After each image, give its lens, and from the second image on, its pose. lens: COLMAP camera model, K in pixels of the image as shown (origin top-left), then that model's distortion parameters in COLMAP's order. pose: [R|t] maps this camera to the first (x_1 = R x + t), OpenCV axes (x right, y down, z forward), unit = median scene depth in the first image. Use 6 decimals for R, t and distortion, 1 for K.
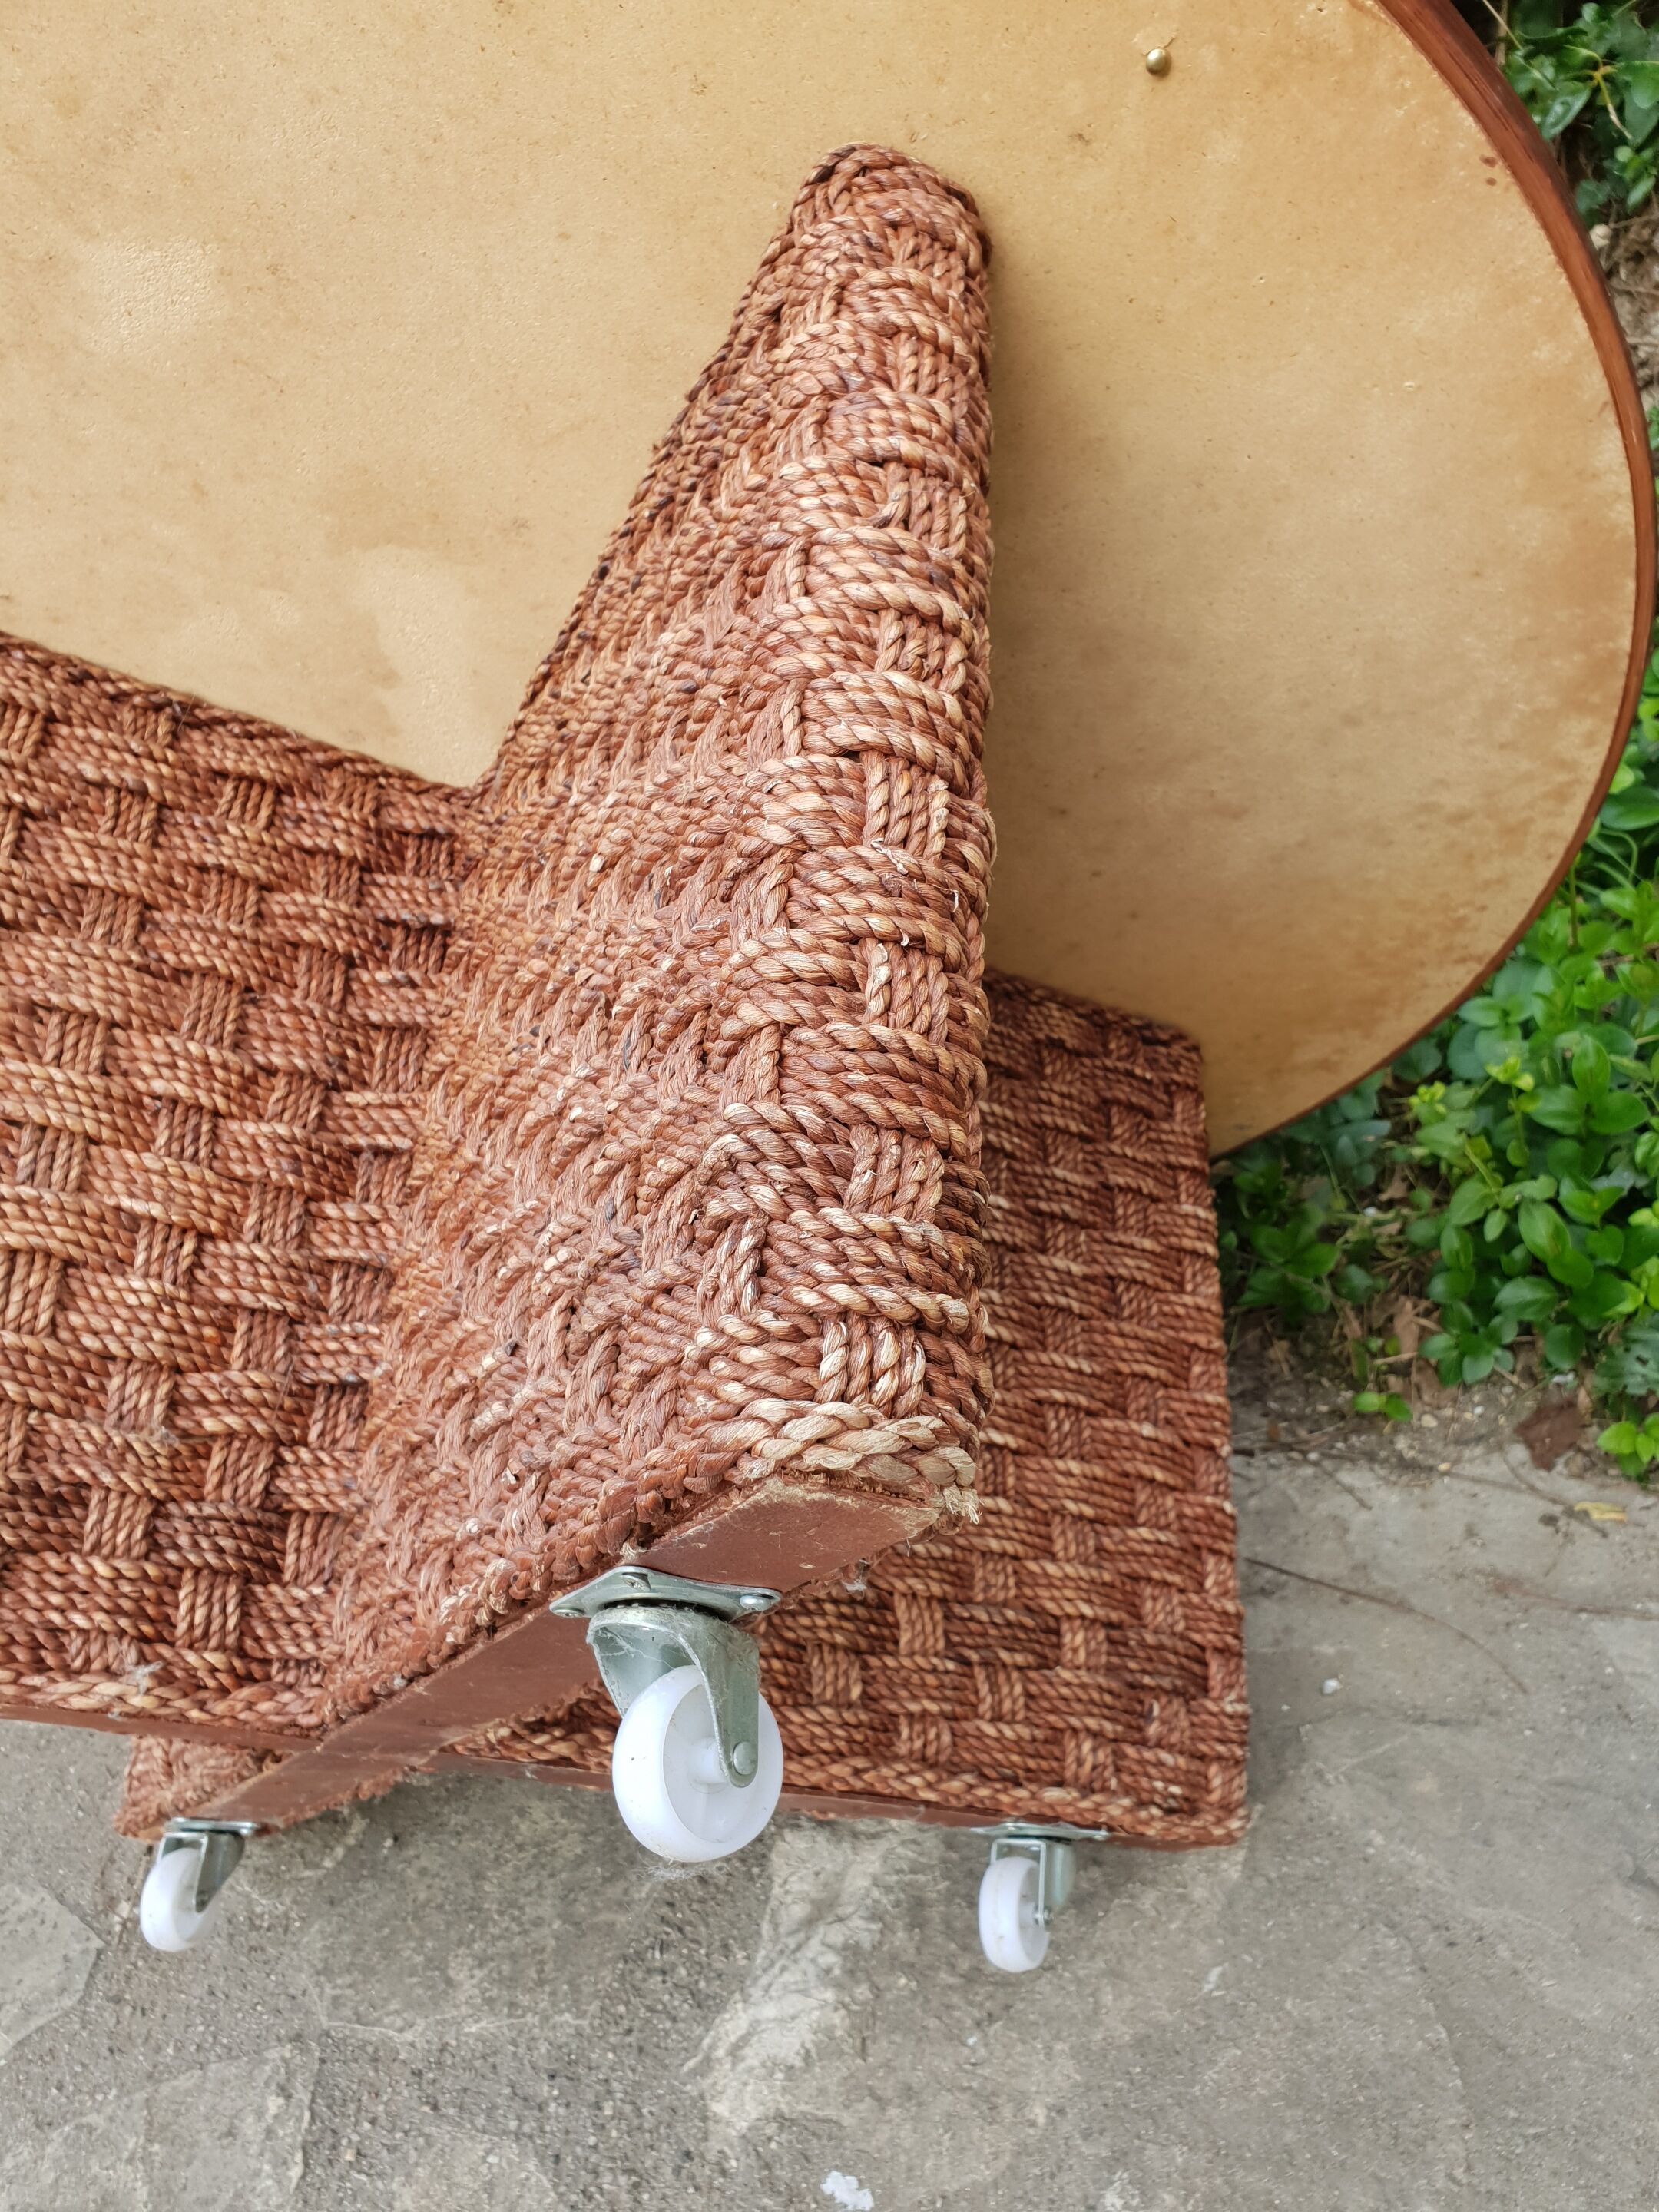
lens RADIAL K [[1766.5, 0, 835.9], [0, 1766.5, 1109.5], [0, 0, 1]] dist [-0.040441, 0.123956]
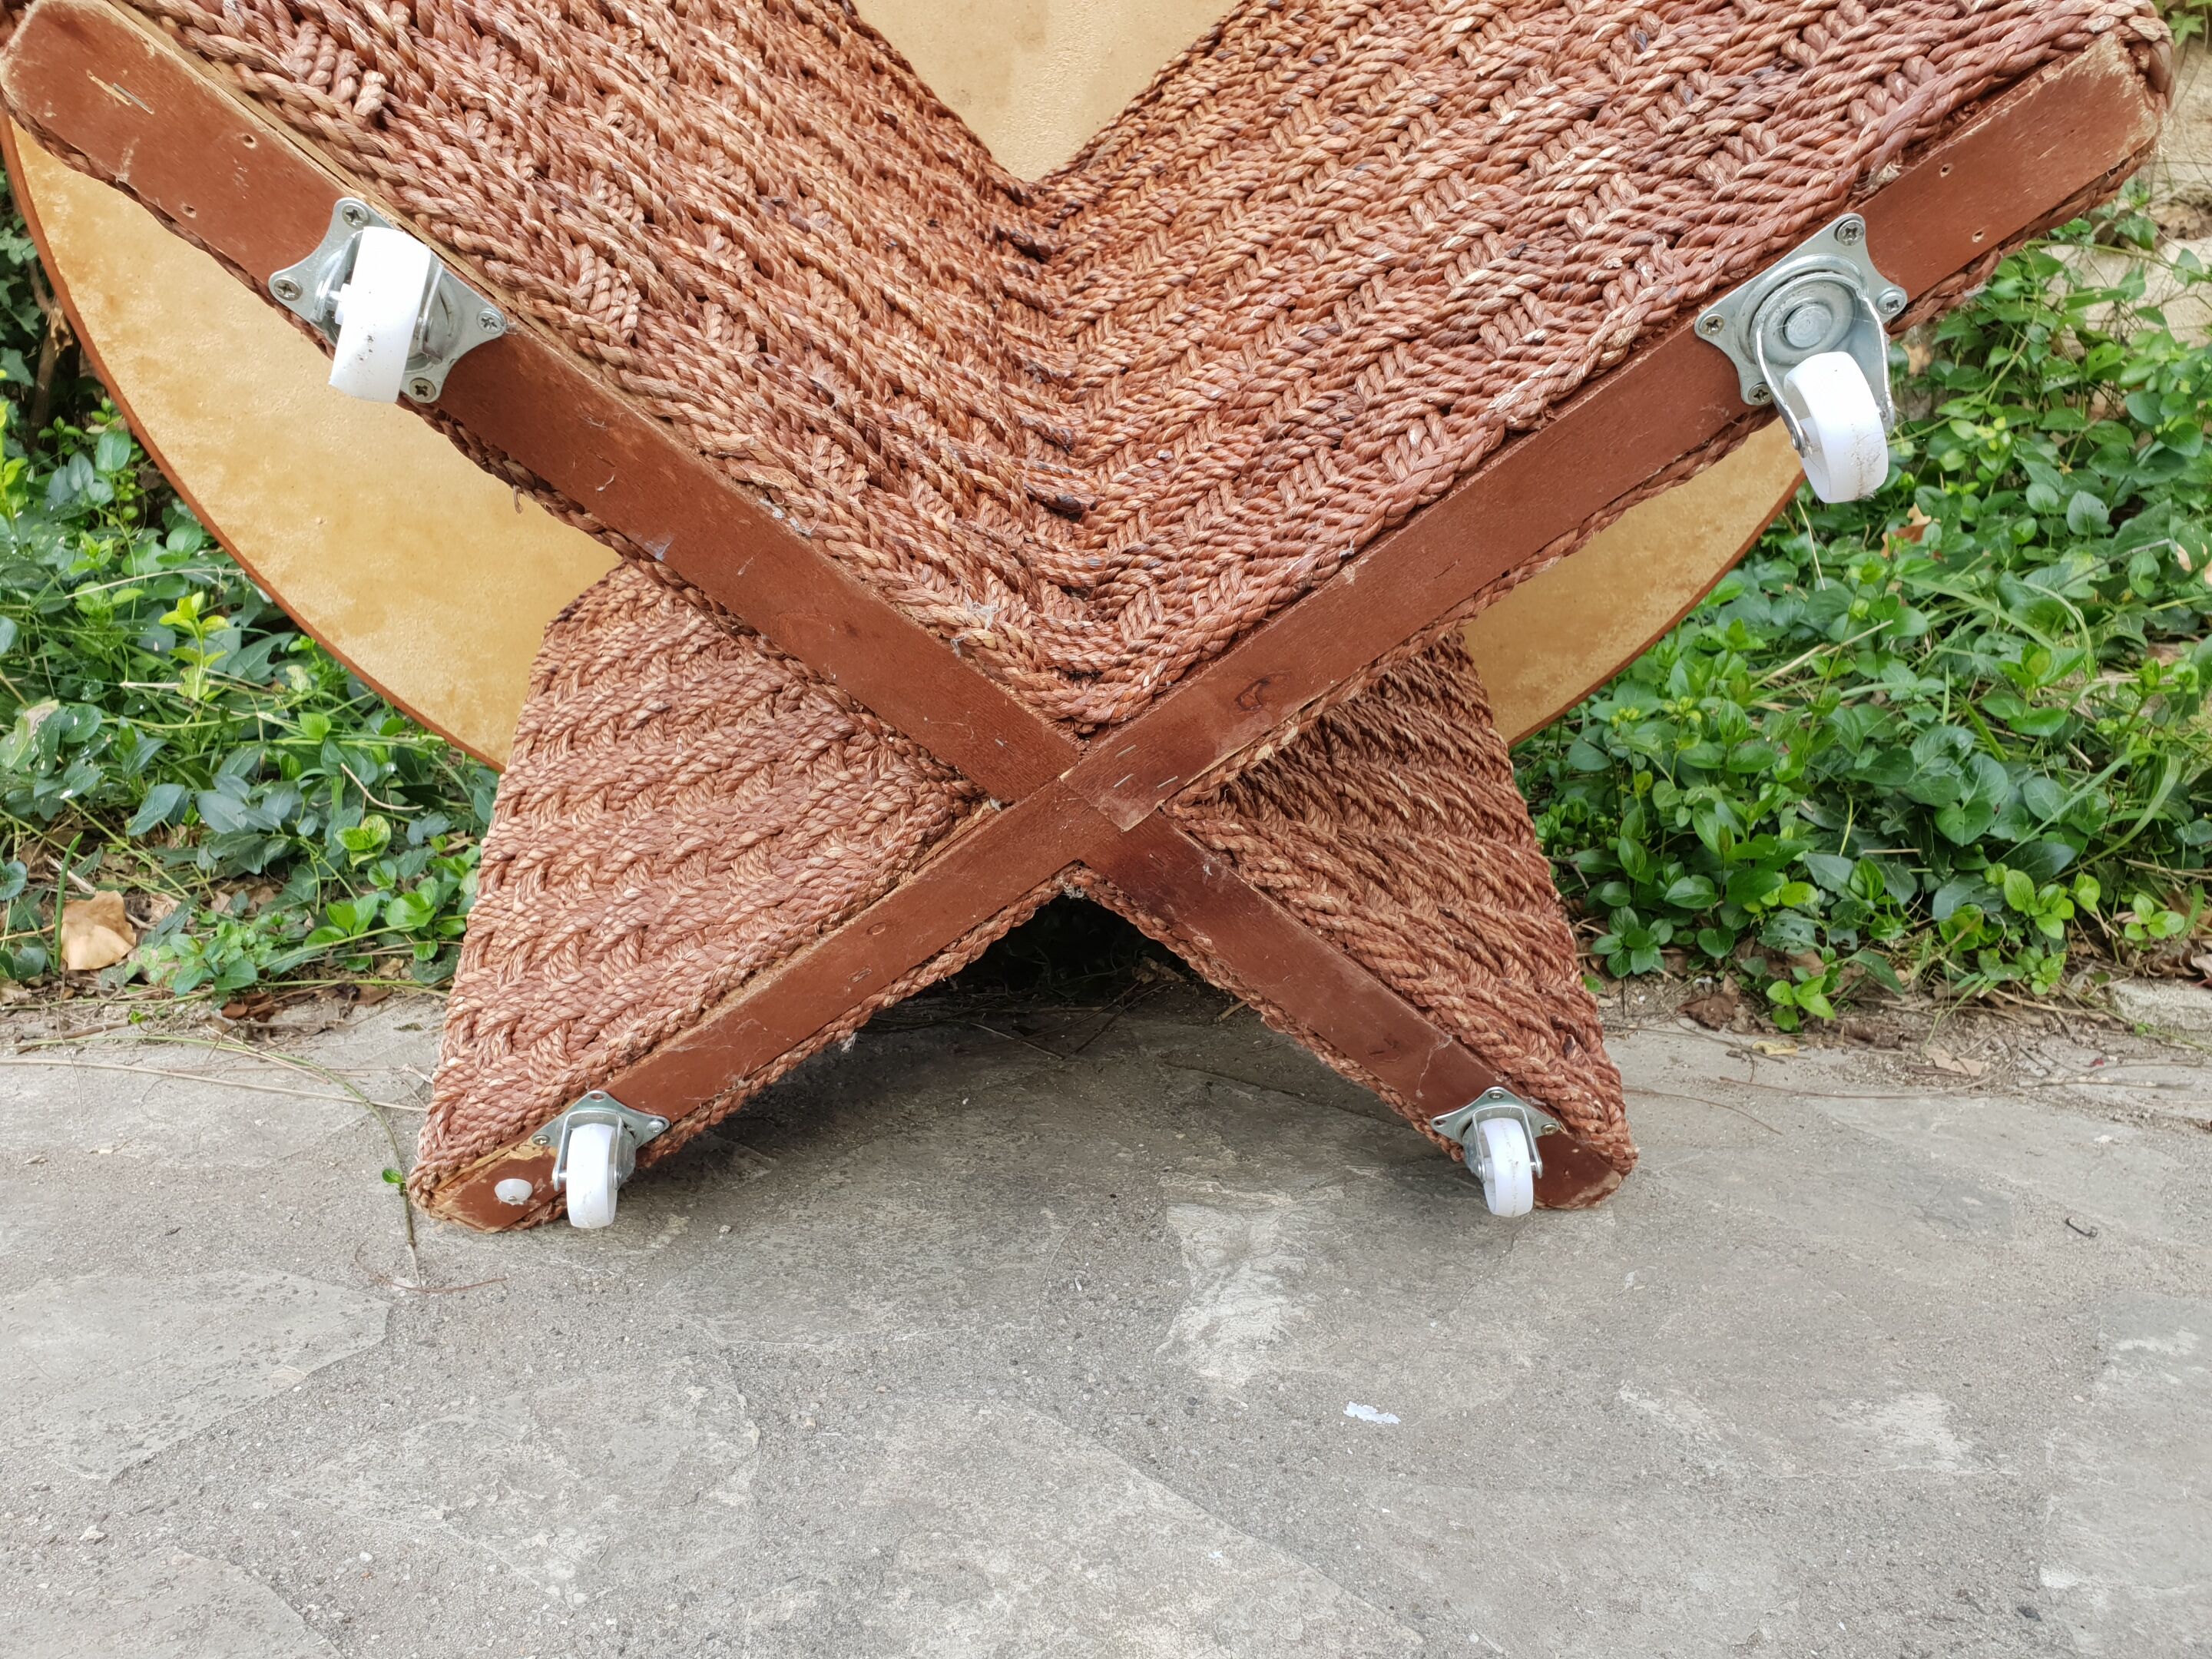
lens RADIAL K [[1766.0, 0, 1074.4], [0, 1766.0, 831.5], [0, 0, 1]] dist [-0.004480, 0.060100]
pose [[0.932442, 0.167251, 0.320280, -0.480762], [-0.076267, 0.957550, -0.277996, 0.535139], [-0.353179, 0.234788, 0.905615, 0.065579]]
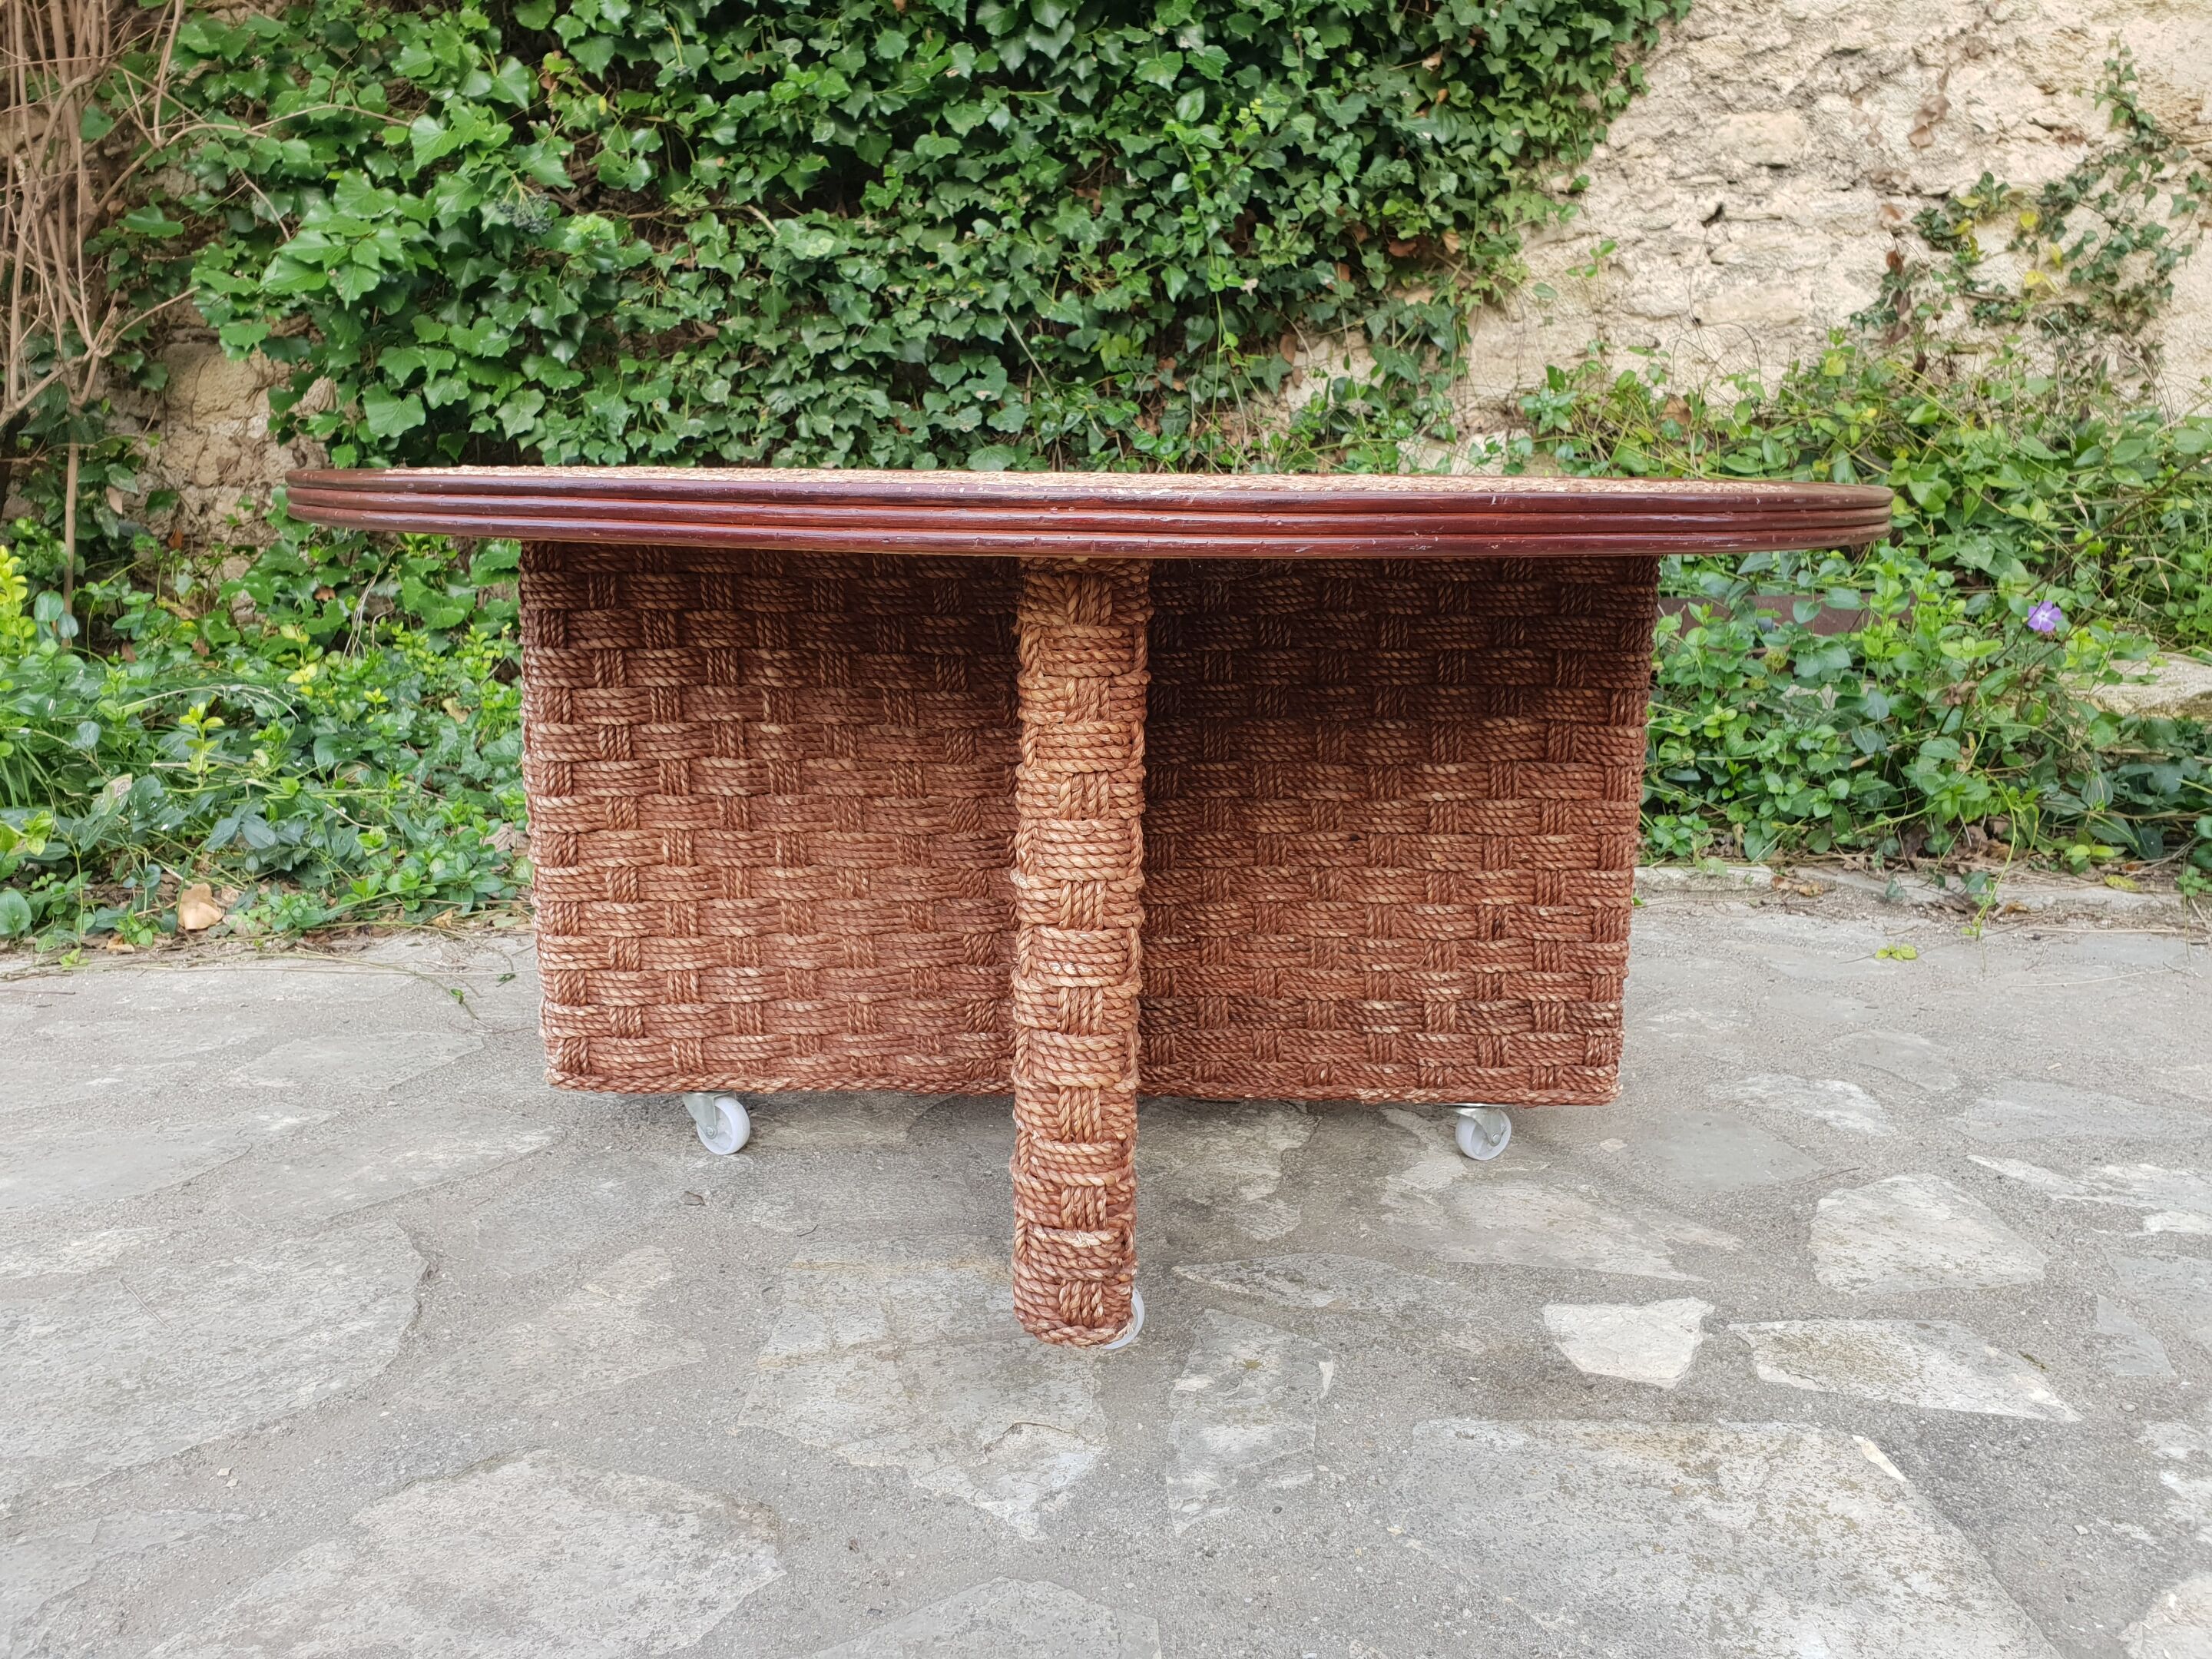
lens RADIAL K [[1761.0, 0, 1087.4], [0, 1761.0, 823.8], [0, 0, 1]] dist [-0.002378, 0.051247]
pose [[0.867369, 0.135358, 0.478904, -0.866293], [0.039977, 0.940241, -0.338155, 1.018258], [-0.496057, 0.312450, 0.810125, -0.869284]]
